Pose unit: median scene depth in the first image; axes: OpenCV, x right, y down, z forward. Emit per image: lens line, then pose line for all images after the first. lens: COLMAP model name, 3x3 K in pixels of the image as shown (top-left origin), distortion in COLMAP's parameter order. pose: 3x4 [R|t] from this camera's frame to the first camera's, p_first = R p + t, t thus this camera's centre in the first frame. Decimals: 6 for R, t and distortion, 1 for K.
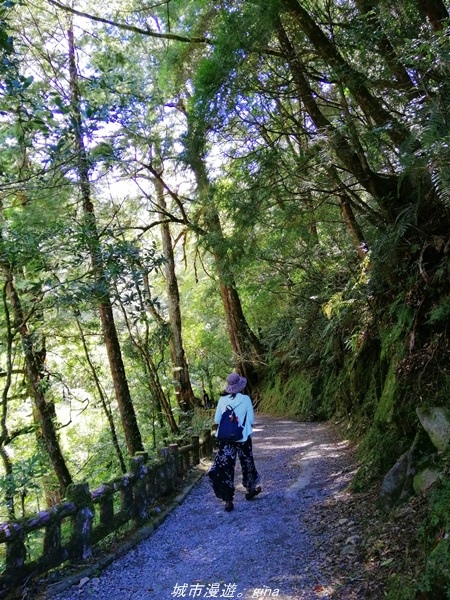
lens RADIAL K [[438.4, 0, 225.0], [0, 438.4, 300.0], [0, 0, 1]] dist [0.069329, -0.092116]
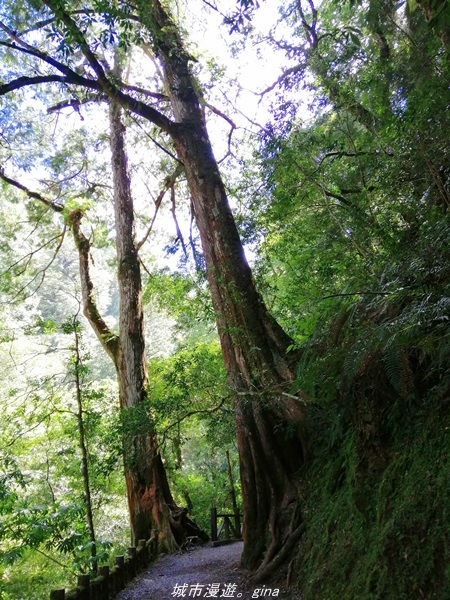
lens RADIAL K [[438.4, 0, 225.0], [0, 438.4, 300.0], [0, 0, 1]] dist [0.069329, -0.092116]
pose [[0.975967, -0.091425, -0.197815, 0.176634], [0.058105, 0.984051, -0.168129, 0.212431], [0.210031, 0.152594, 0.965713, 1.175289]]
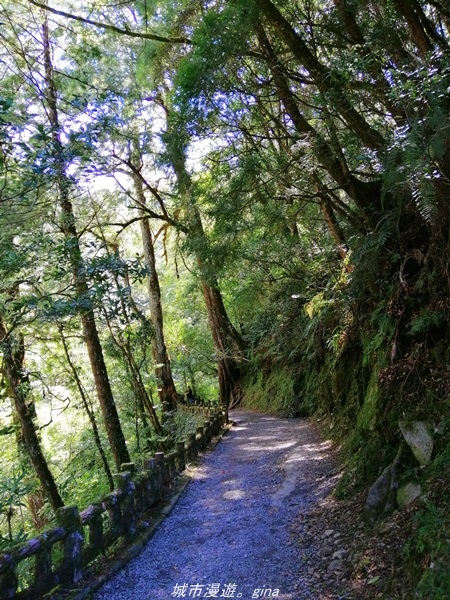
lens RADIAL K [[438.4, 0, 225.0], [0, 438.4, 300.0], [0, 0, 1]] dist [0.069329, -0.092116]
pose [[0.998930, -0.011811, 0.044720, -0.005041], [0.010874, 0.999717, 0.021139, -0.022860], [-0.044958, -0.020630, 0.998776, -0.000815]]
